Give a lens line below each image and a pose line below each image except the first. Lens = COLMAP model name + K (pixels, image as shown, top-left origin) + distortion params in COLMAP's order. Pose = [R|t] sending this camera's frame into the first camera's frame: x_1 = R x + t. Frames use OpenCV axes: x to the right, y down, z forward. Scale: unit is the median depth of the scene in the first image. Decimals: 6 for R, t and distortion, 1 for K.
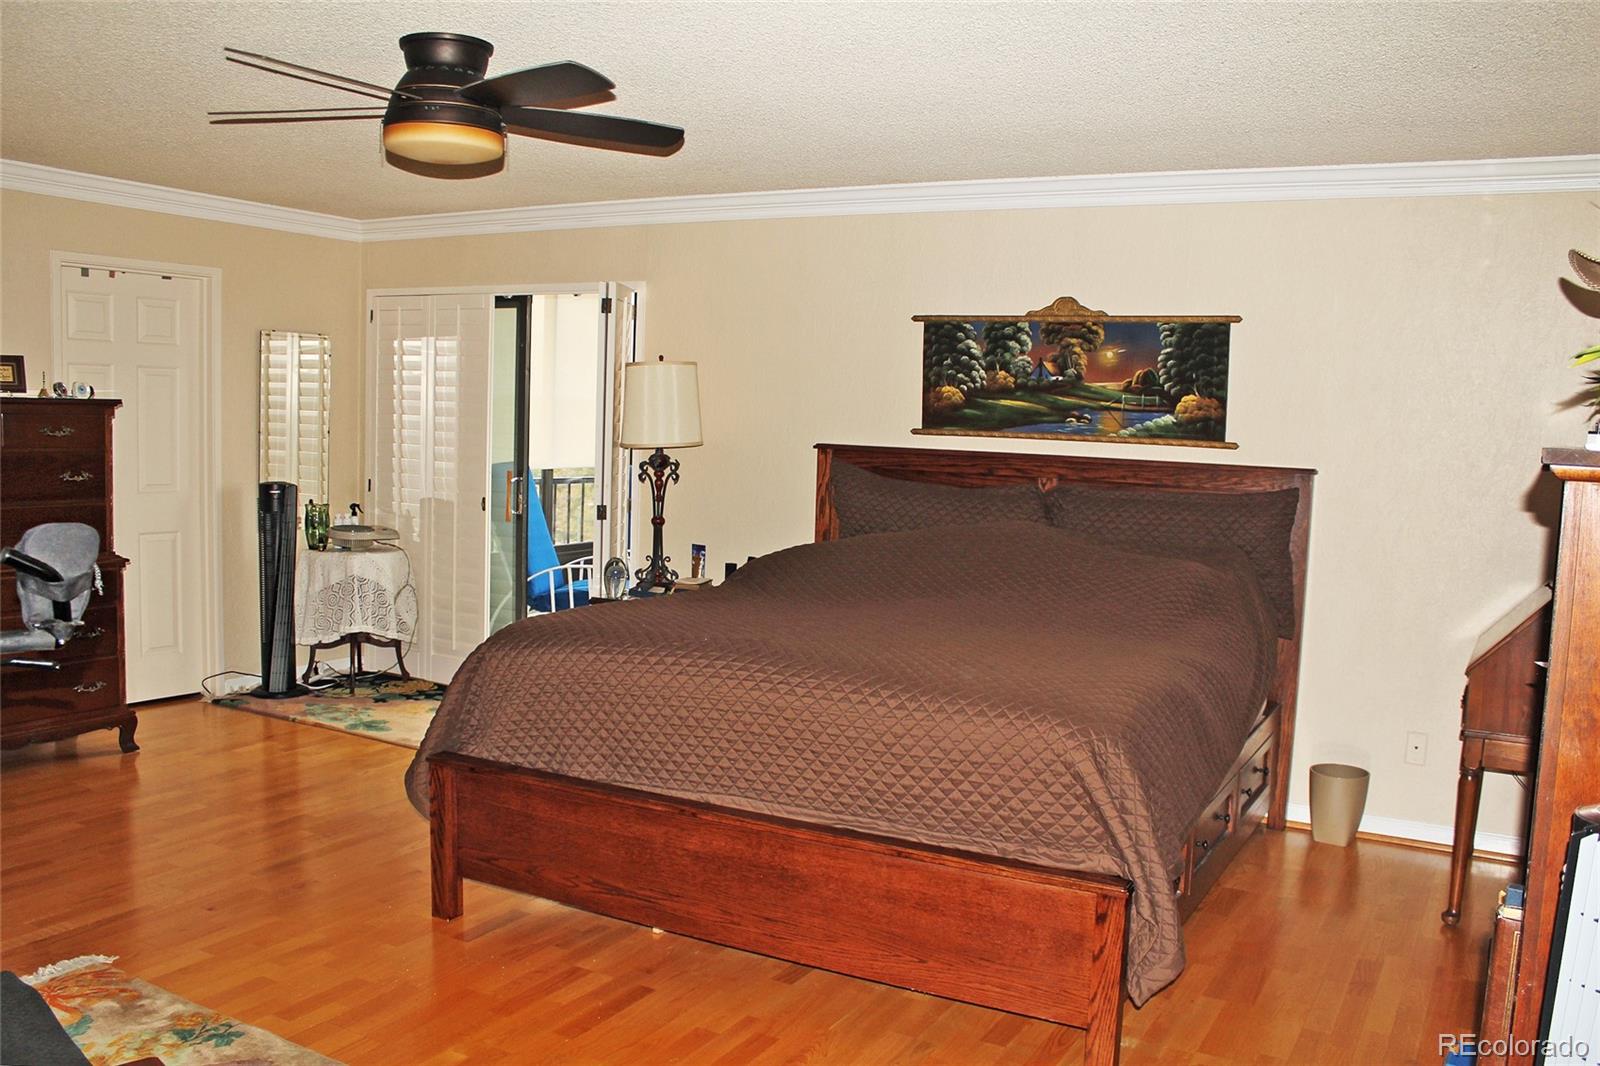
lens RADIAL K [[1350.9, 0, 800.0], [0, 1350.9, 533.0], [0, 0, 1]] dist [-0.162773, 0.164101]
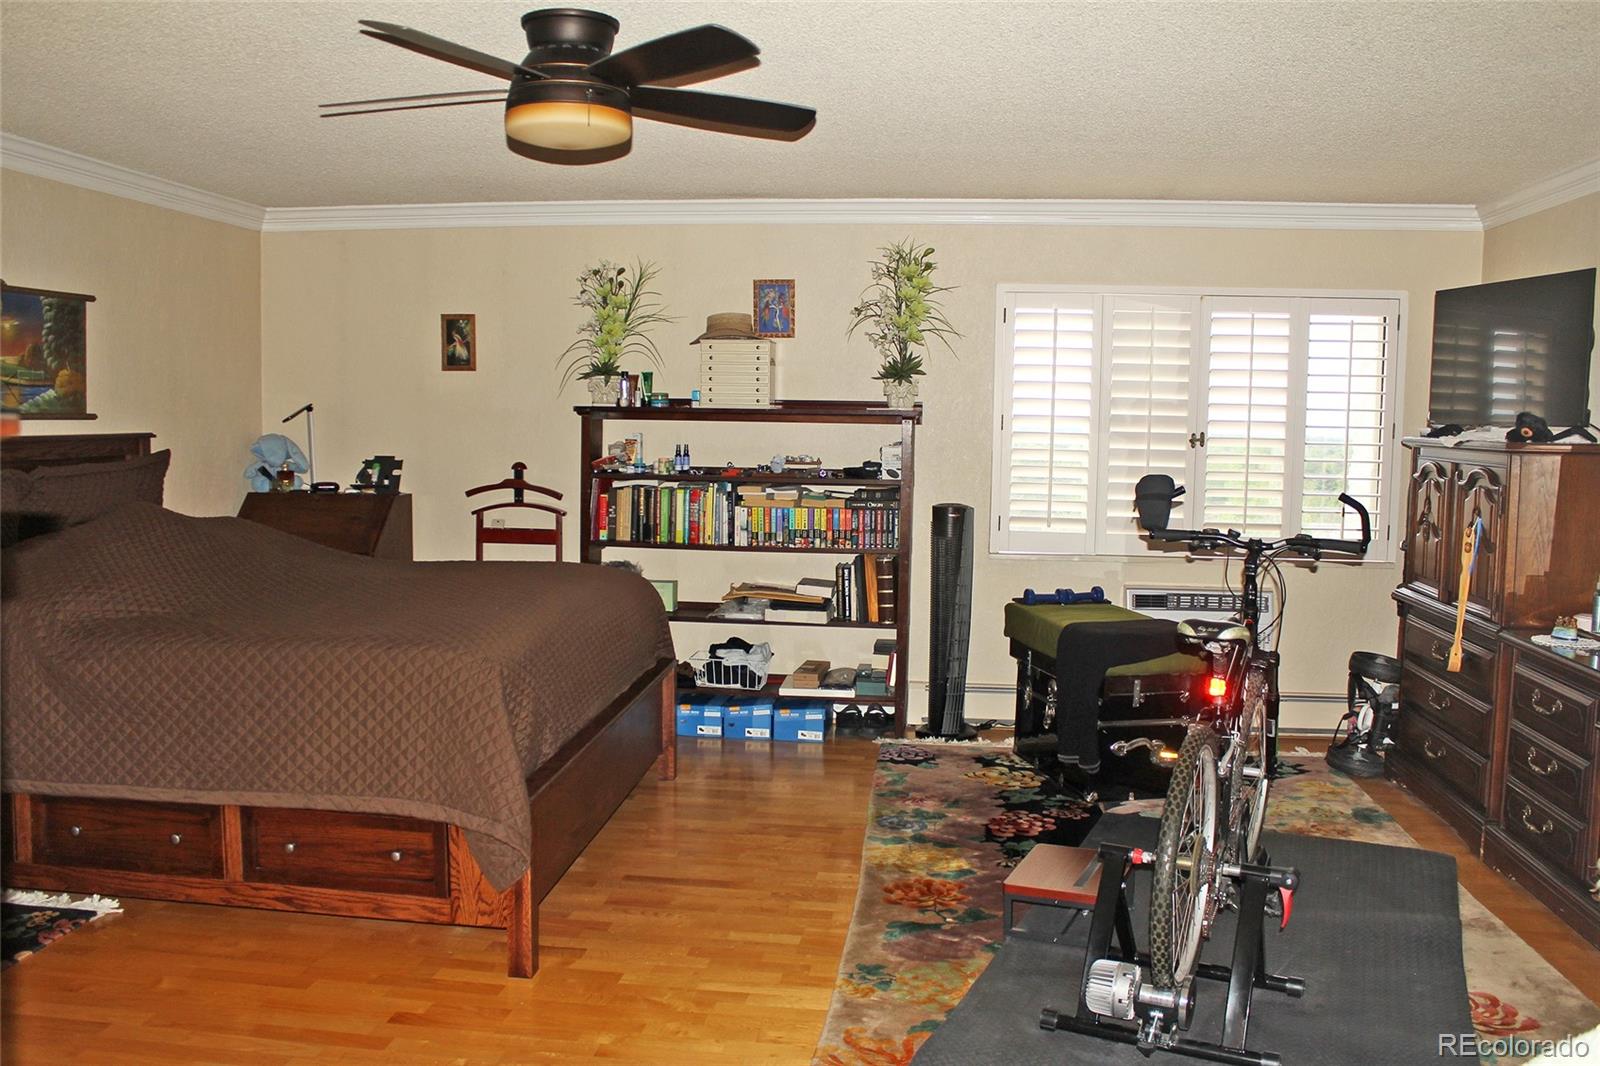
lens RADIAL K [[1383.8, 0, 800.0], [0, 1383.8, 533.0], [0, 0, 1]] dist [-0.166148, 0.156727]
pose [[-0.376155, -0.117886, 0.919027, -0.830017], [0.062246, 0.986417, 0.152007, -0.094253], [-0.924464, 0.114384, -0.363707, 0.813393]]
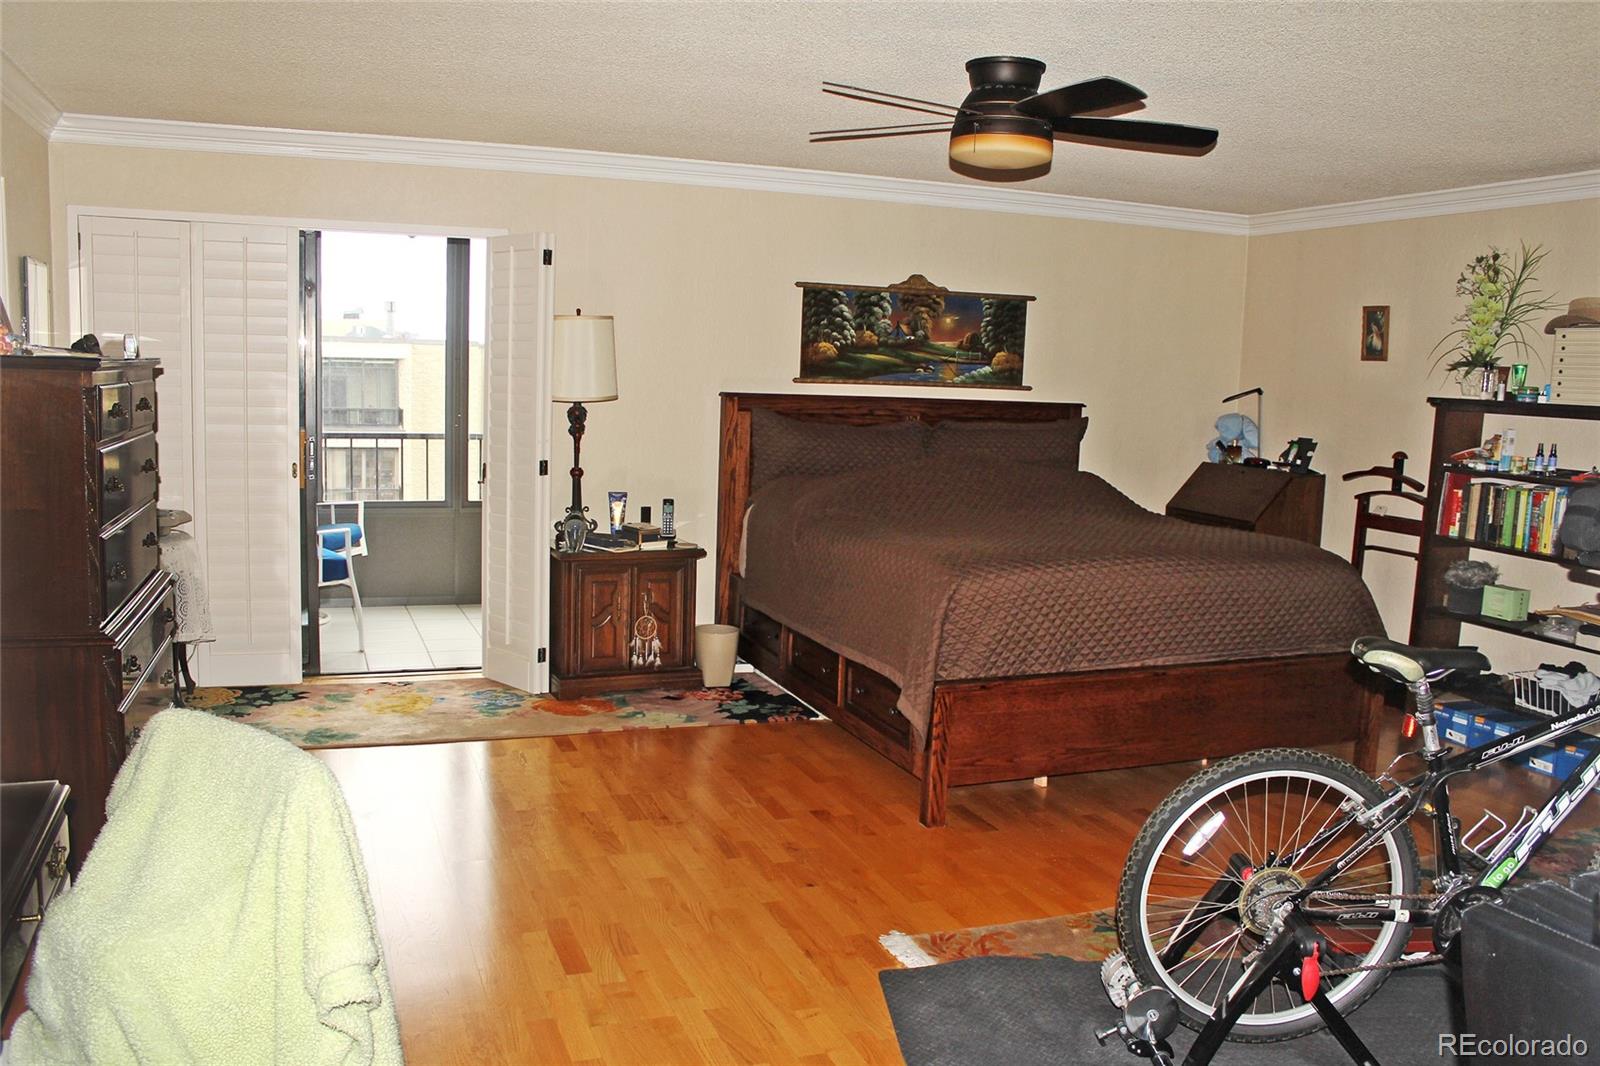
lens RADIAL K [[1345.6, 0, 768.6], [0, 1345.6, 533.8], [0, 0, 1]] dist [-0.172361, 0.201594]
pose [[0.649347, -0.105830, 0.753092, -0.871742], [0.056750, 0.994252, 0.090788, -0.052256], [-0.758372, -0.016215, 0.651621, 0.262382]]
